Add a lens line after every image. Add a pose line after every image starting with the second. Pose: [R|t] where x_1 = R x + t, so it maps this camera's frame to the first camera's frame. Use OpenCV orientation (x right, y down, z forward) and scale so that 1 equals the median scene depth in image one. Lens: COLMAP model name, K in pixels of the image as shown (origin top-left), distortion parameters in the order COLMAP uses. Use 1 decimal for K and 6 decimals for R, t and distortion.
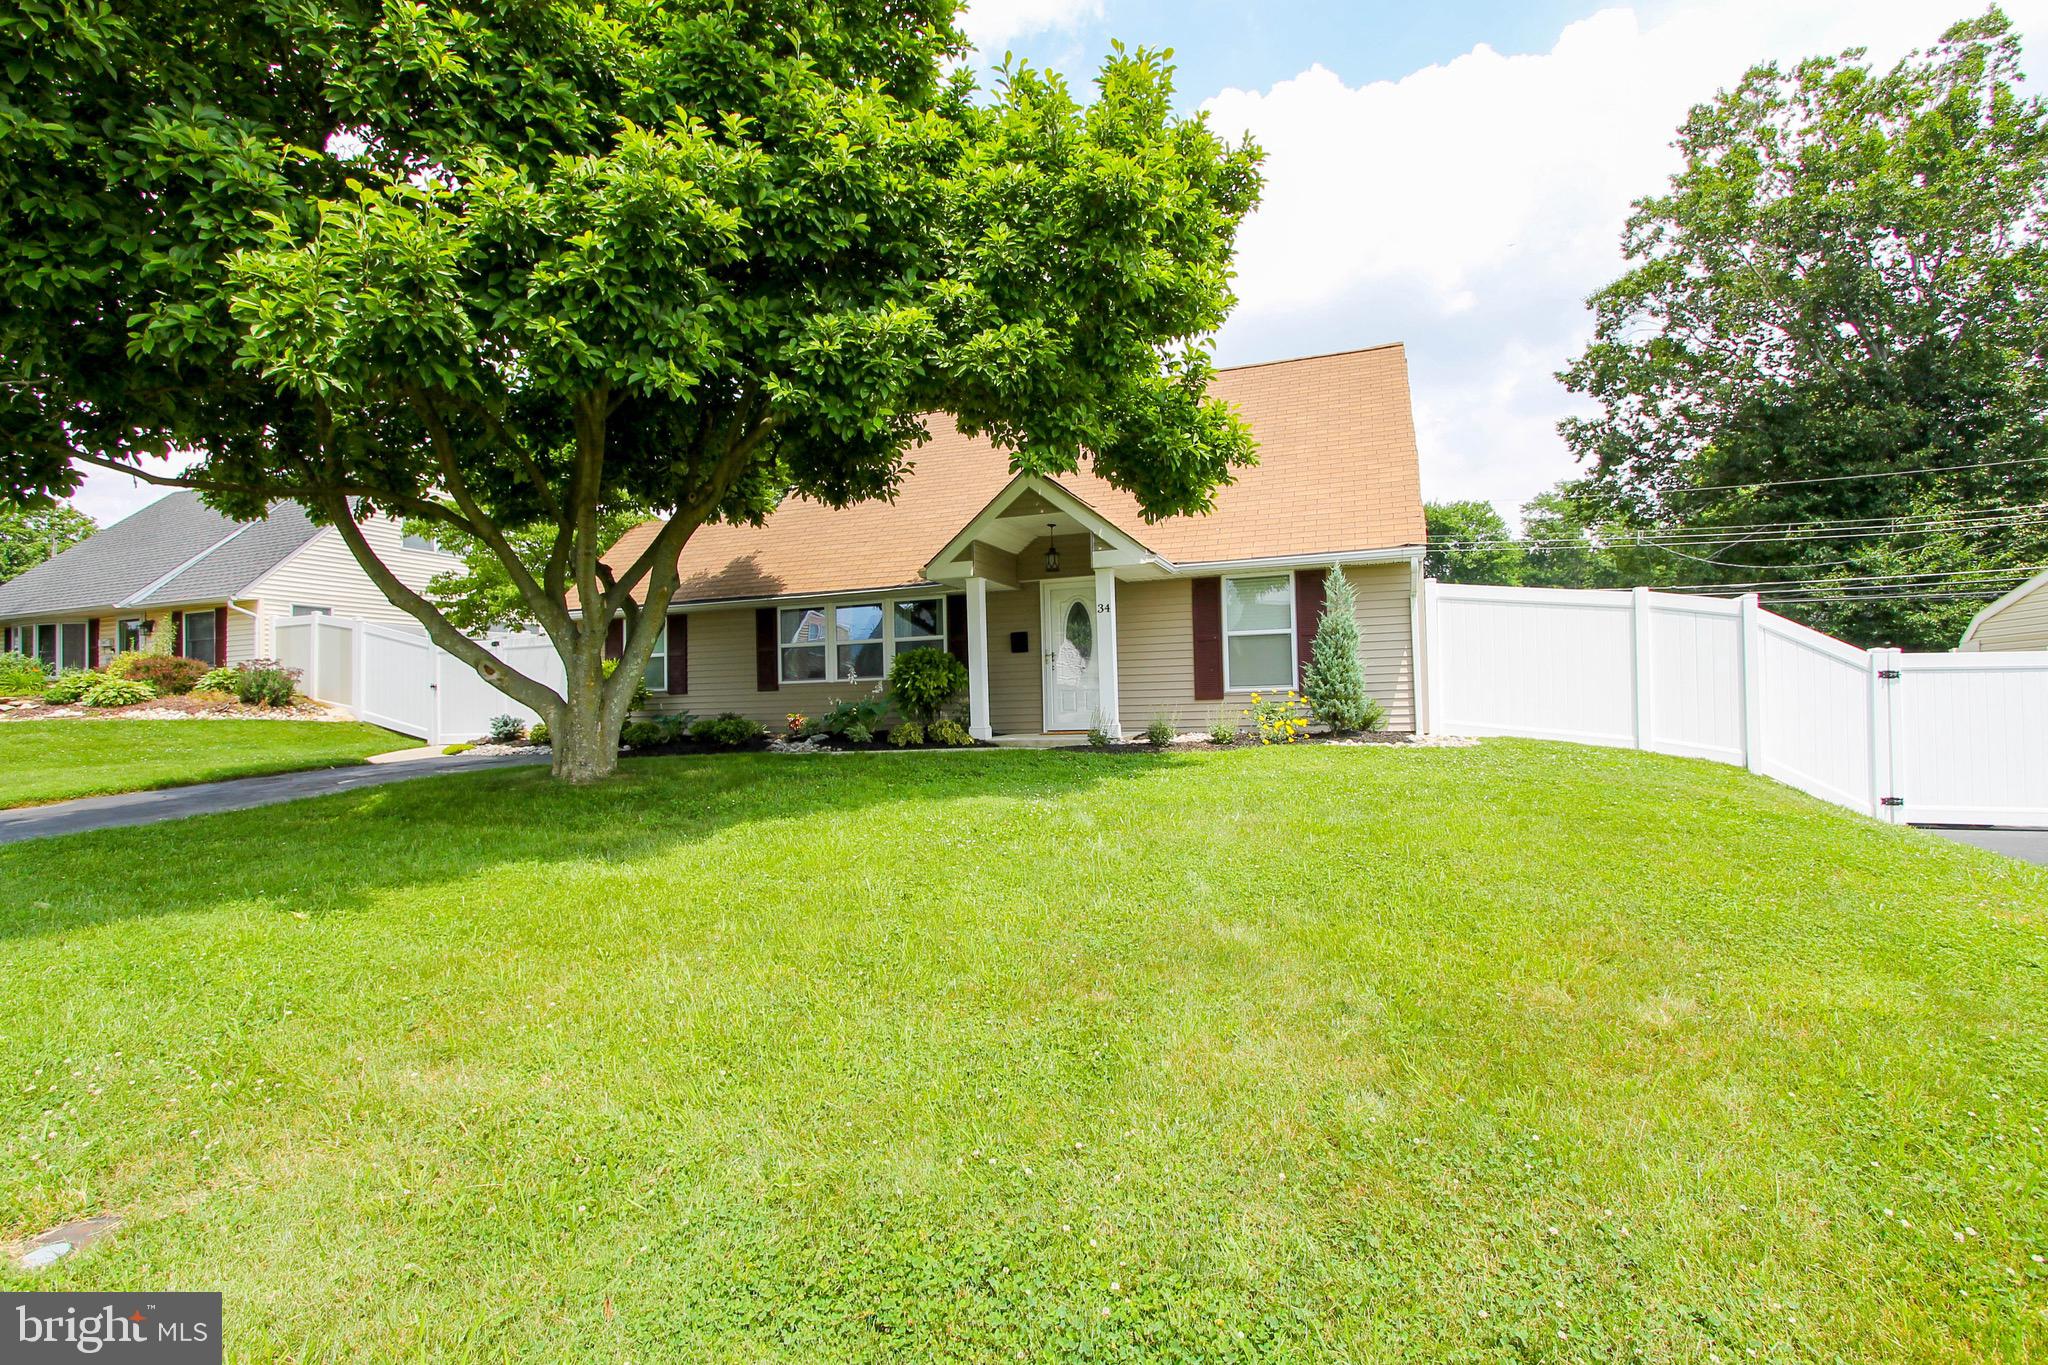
lens RADIAL K [[961.2, 0, 1027.0], [0, 961.2, 677.6], [0, 0, 1]] dist [-0.022827, 0.005073]
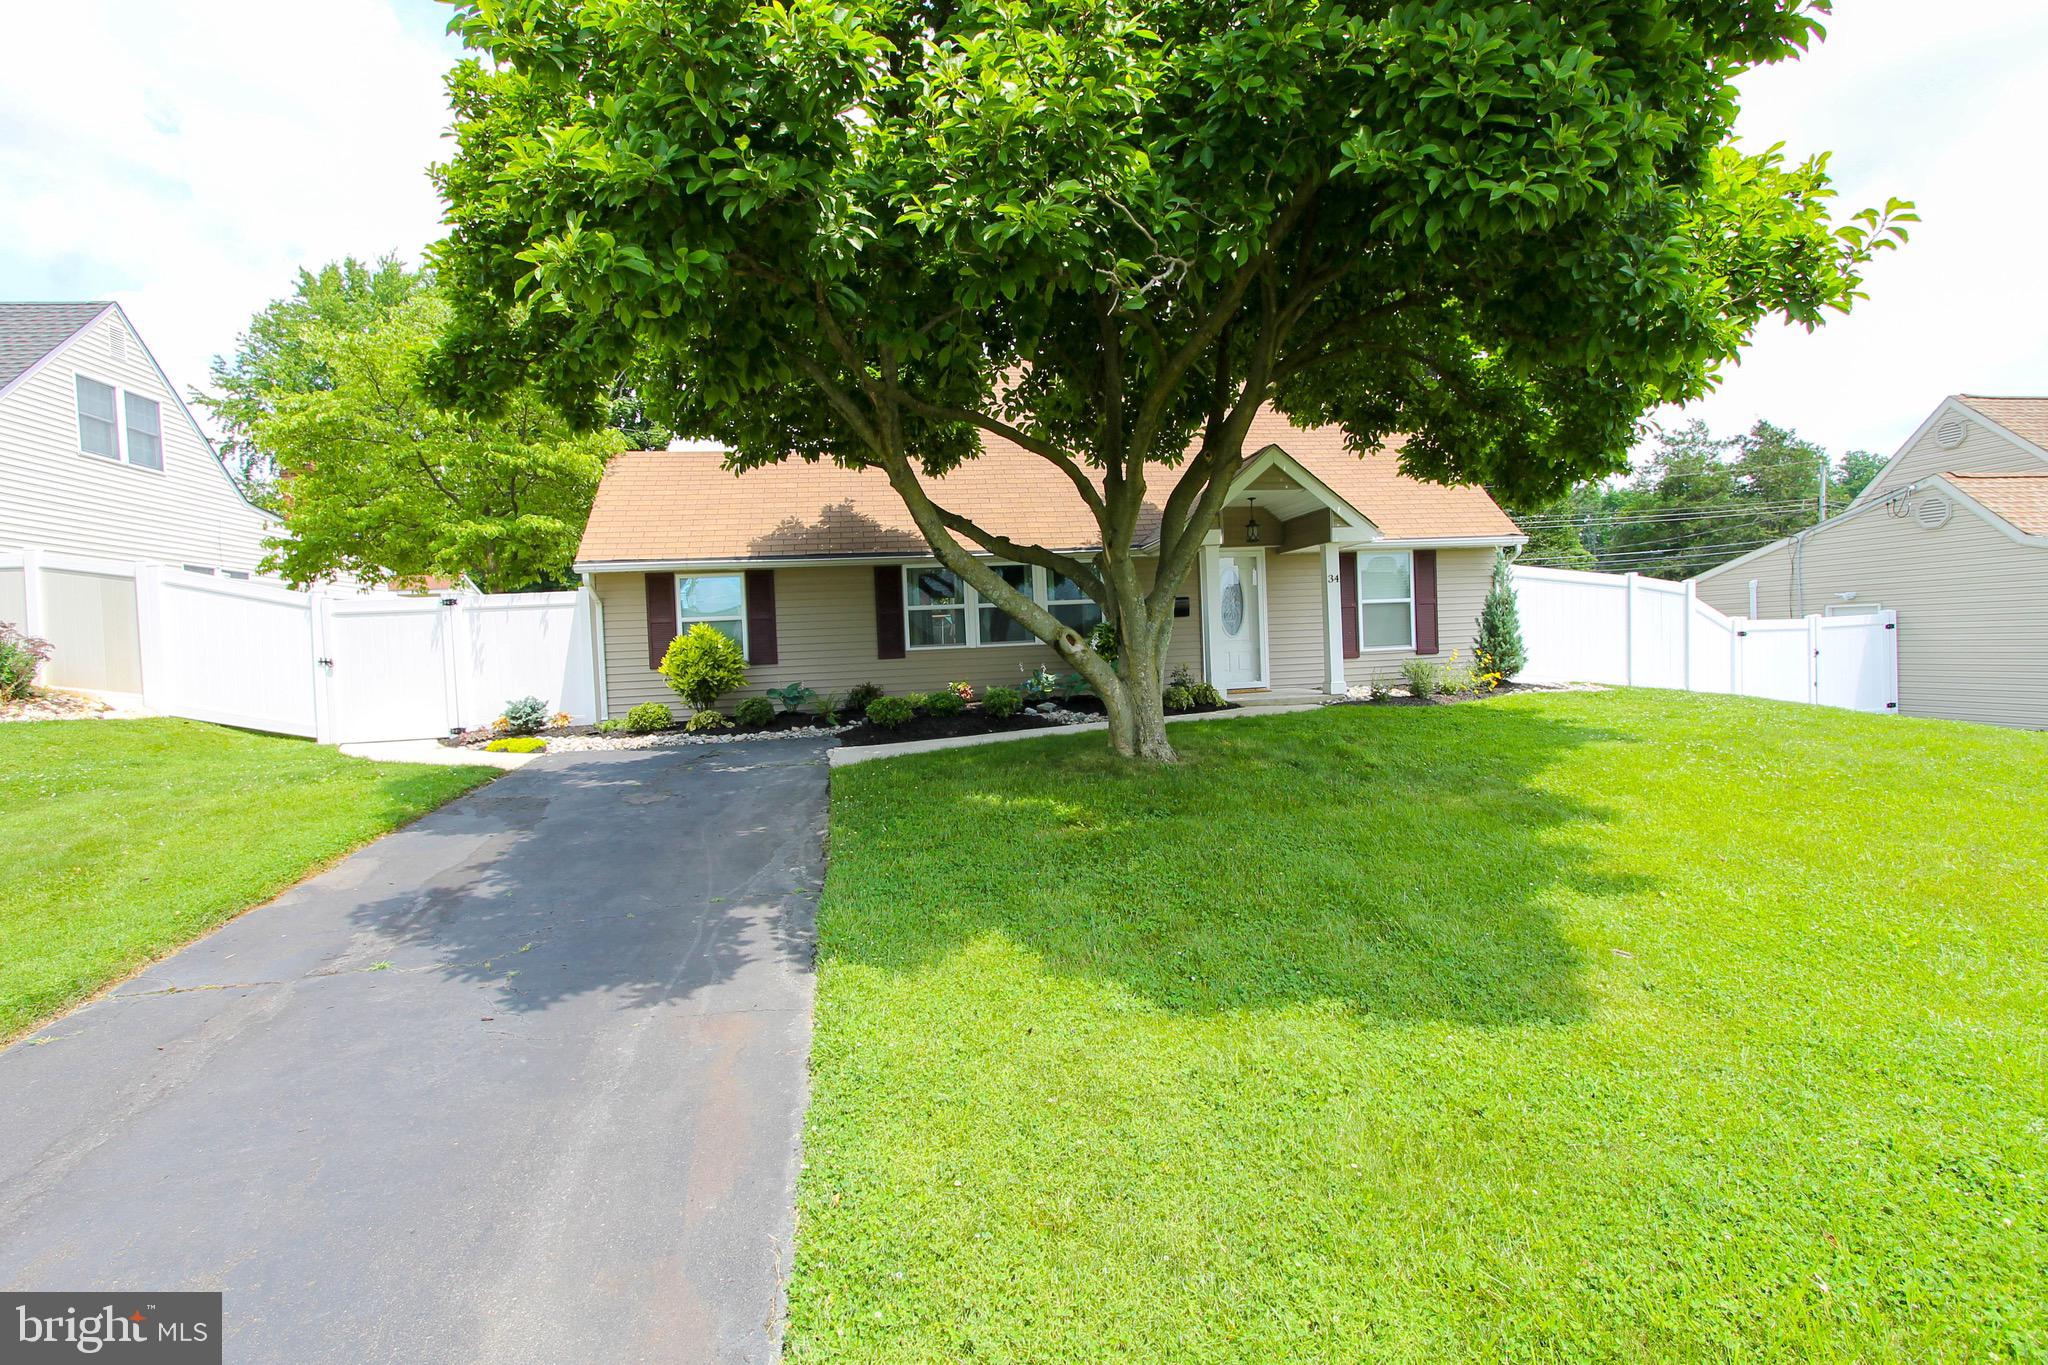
lens RADIAL K [[961.2, 0, 1027.0], [0, 961.2, 677.6], [0, 0, 1]] dist [-0.022827, 0.005073]
pose [[0.872760, -0.029410, 0.487263, -0.696158], [0.007739, 0.998892, 0.046430, -0.010446], [-0.488089, -0.036752, 0.872020, 0.177742]]
